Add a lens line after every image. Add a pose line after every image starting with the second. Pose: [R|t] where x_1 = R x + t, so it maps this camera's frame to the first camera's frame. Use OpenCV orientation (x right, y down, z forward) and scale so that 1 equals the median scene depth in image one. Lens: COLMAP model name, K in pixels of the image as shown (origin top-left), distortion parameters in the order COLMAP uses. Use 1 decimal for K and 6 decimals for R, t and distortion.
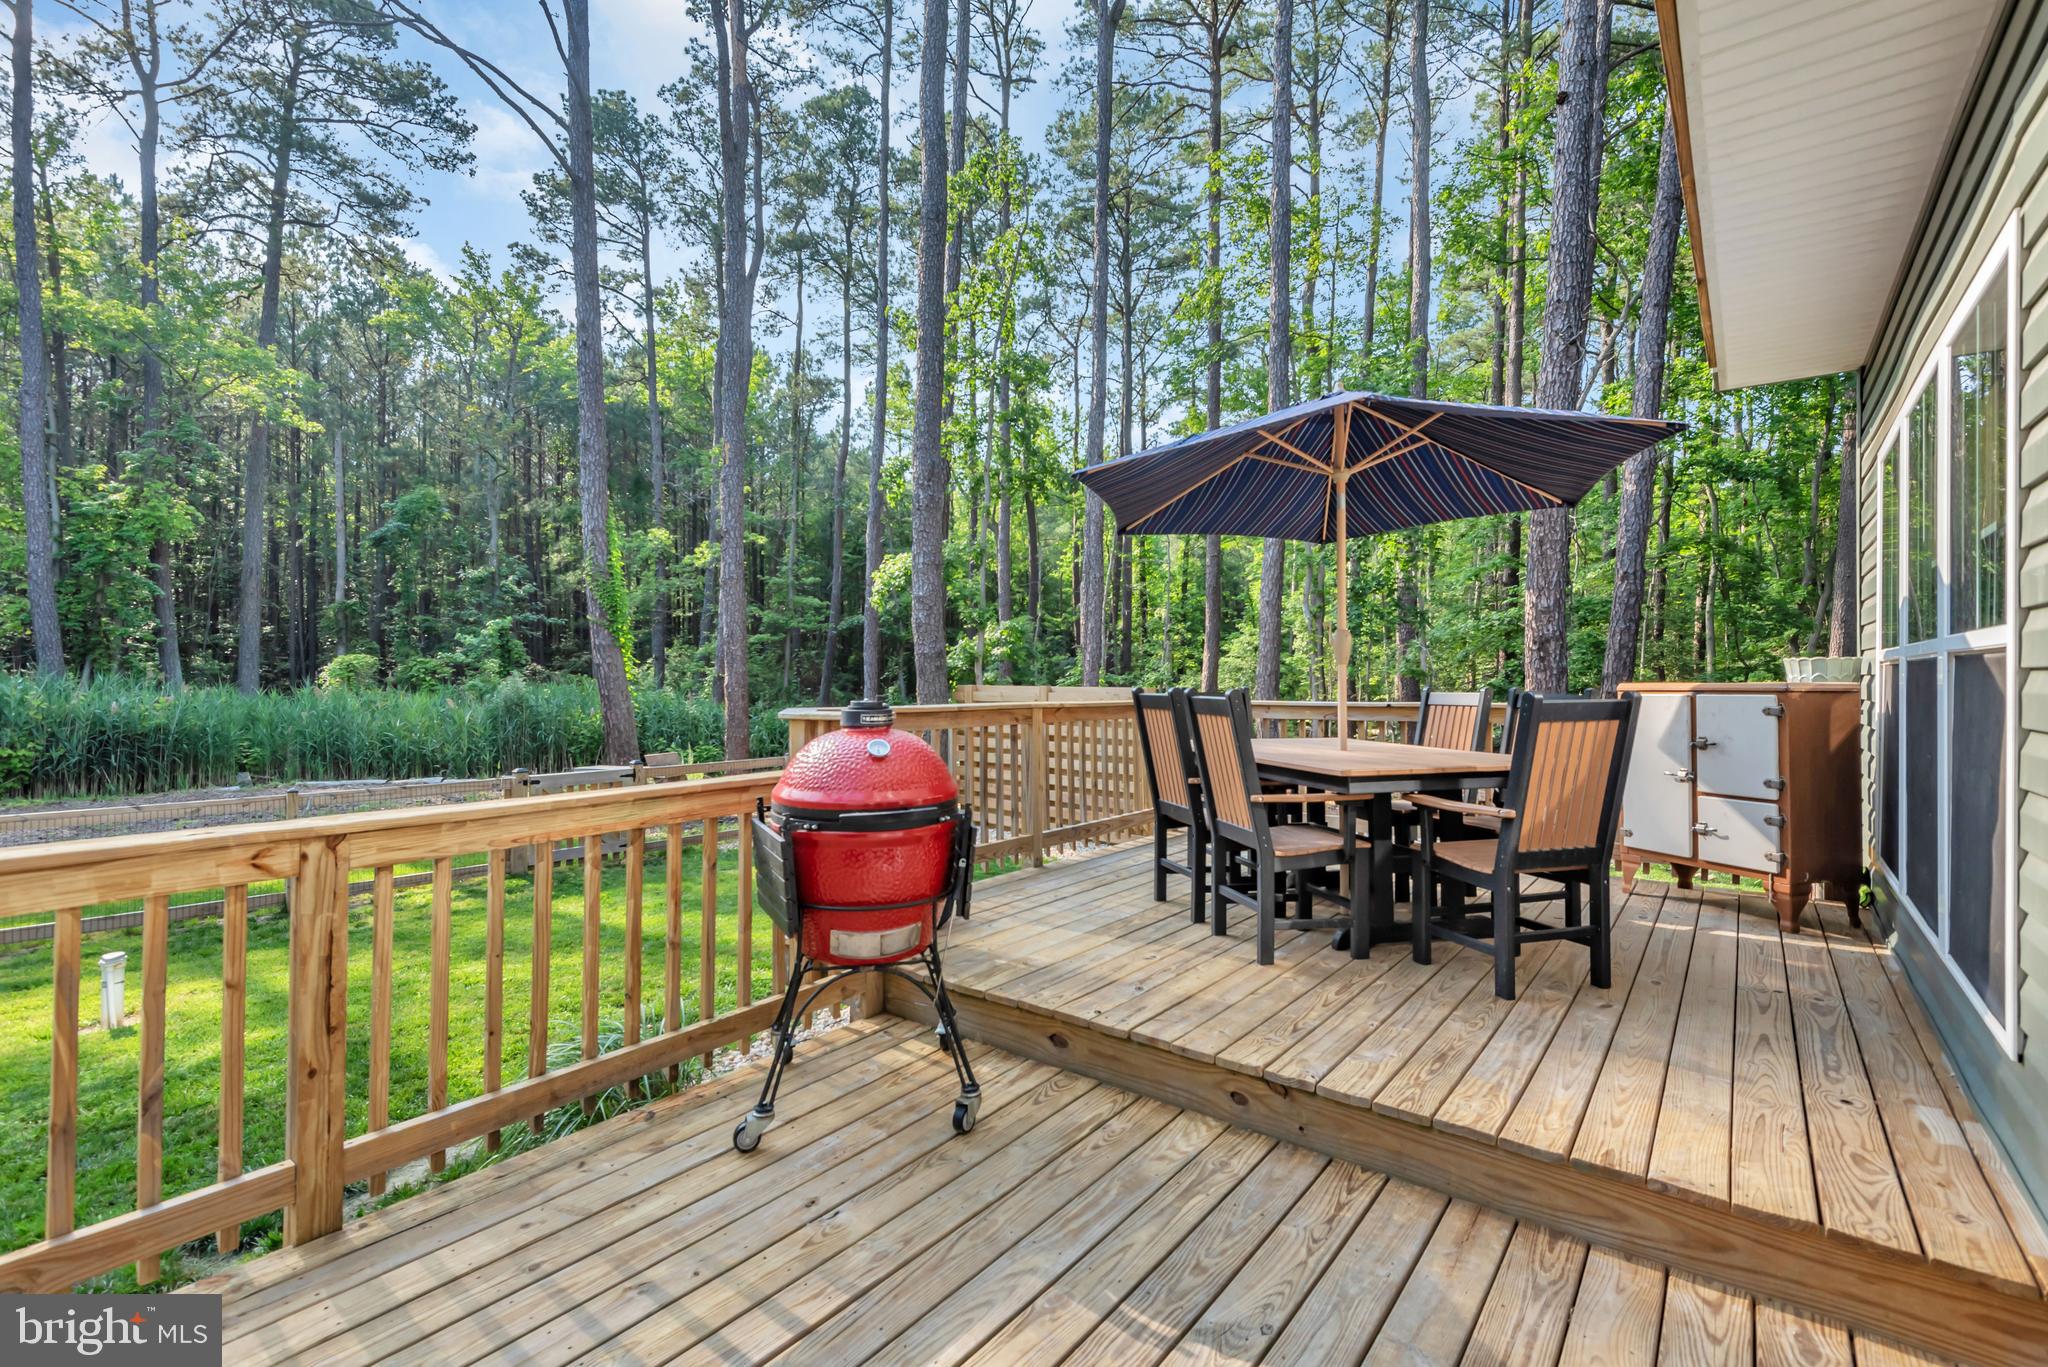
lens RADIAL K [[926.9, 0, 1031.0], [0, 926.9, 672.7], [0, 0, 1]] dist [0.017938, -0.000504]
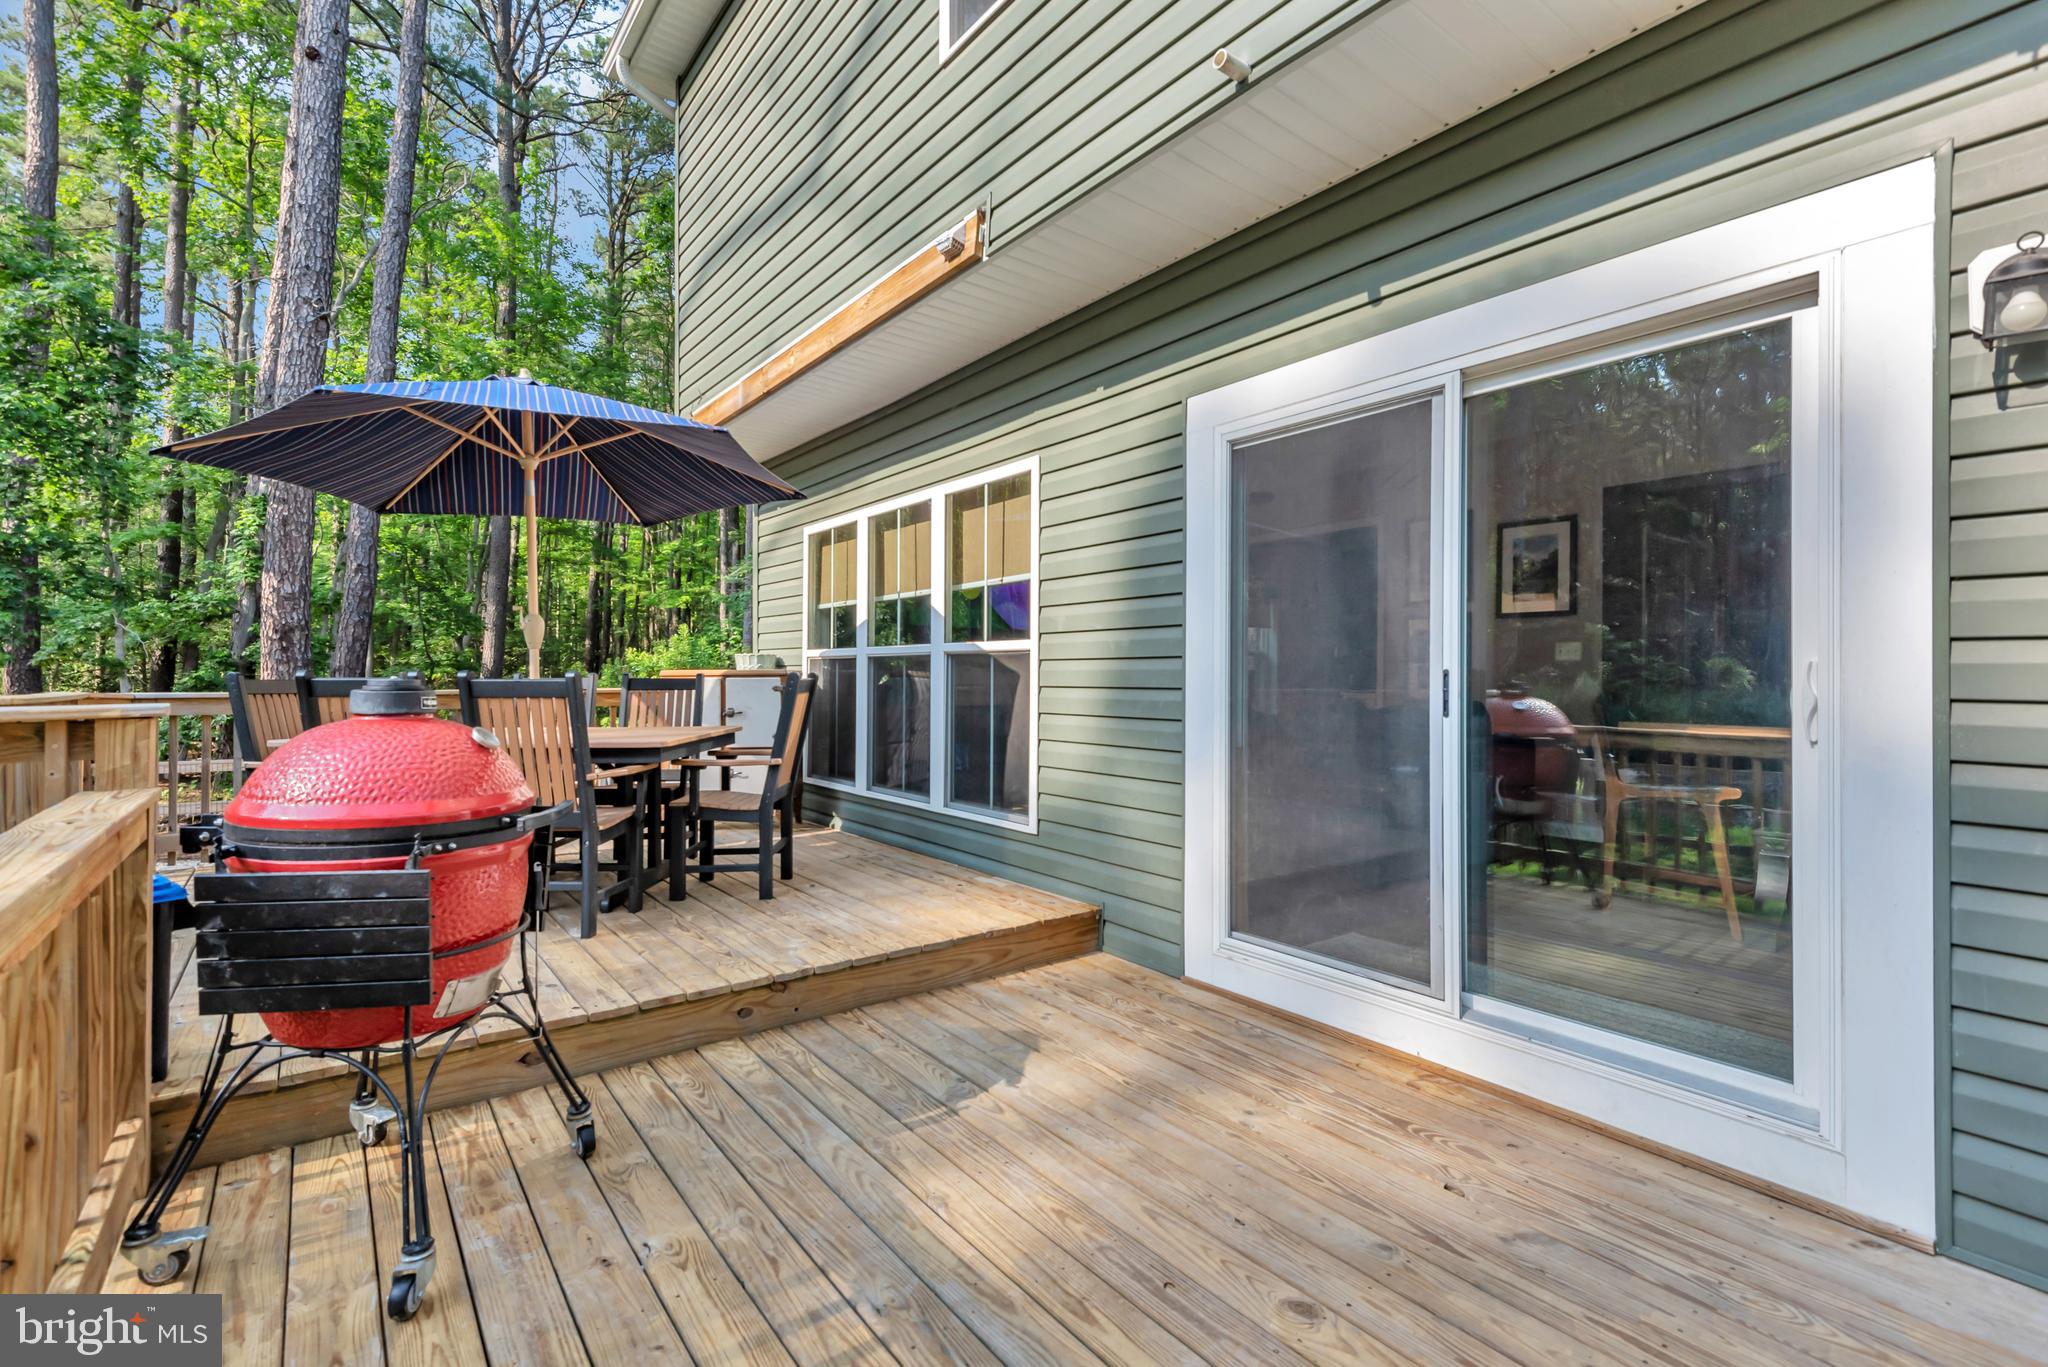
lens RADIAL K [[926.9, 0, 1013.0], [0, 926.9, 682.1], [0, 0, 1]] dist [0.017938, -0.000504]
pose [[0.264921, -0.008303, 0.964234, -0.823129], [-0.005451, 0.999934, 0.010108, 0.021560], [-0.964255, -0.007934, 0.264858, 0.356618]]
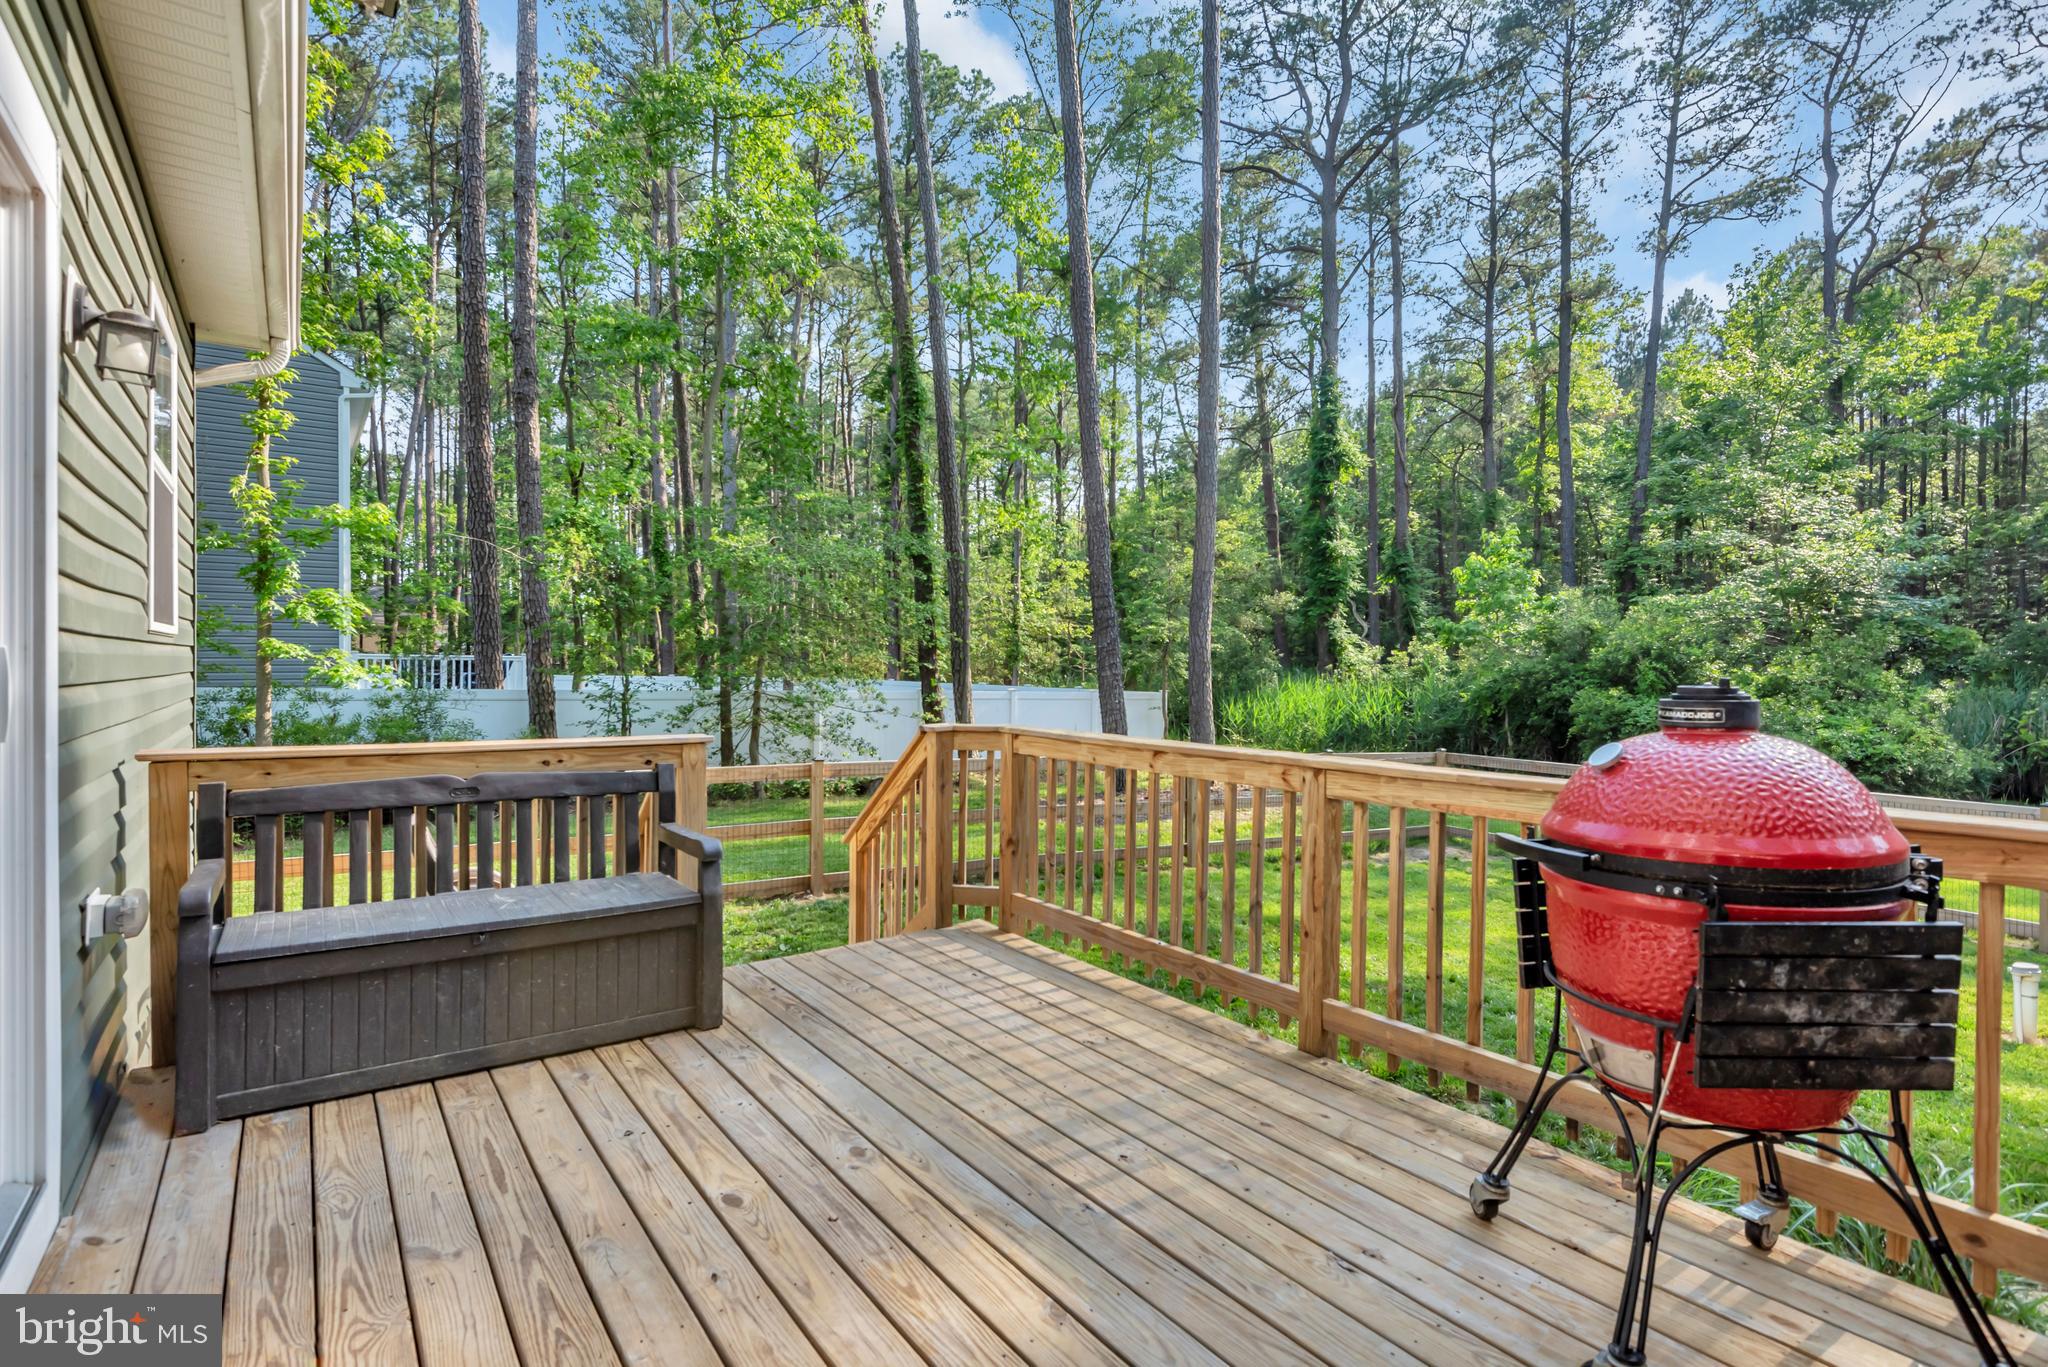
lens RADIAL K [[1043.7, 0, 1029.9], [0, 1043.7, 673.0], [0, 0, 1]] dist [0.000476, 0.000117]
pose [[-0.302790, 0.005109, -0.953043, 0.670739], [0.003956, 0.999984, 0.004104, 0.022172], [0.953049, -0.002527, -0.302806, 0.856392]]
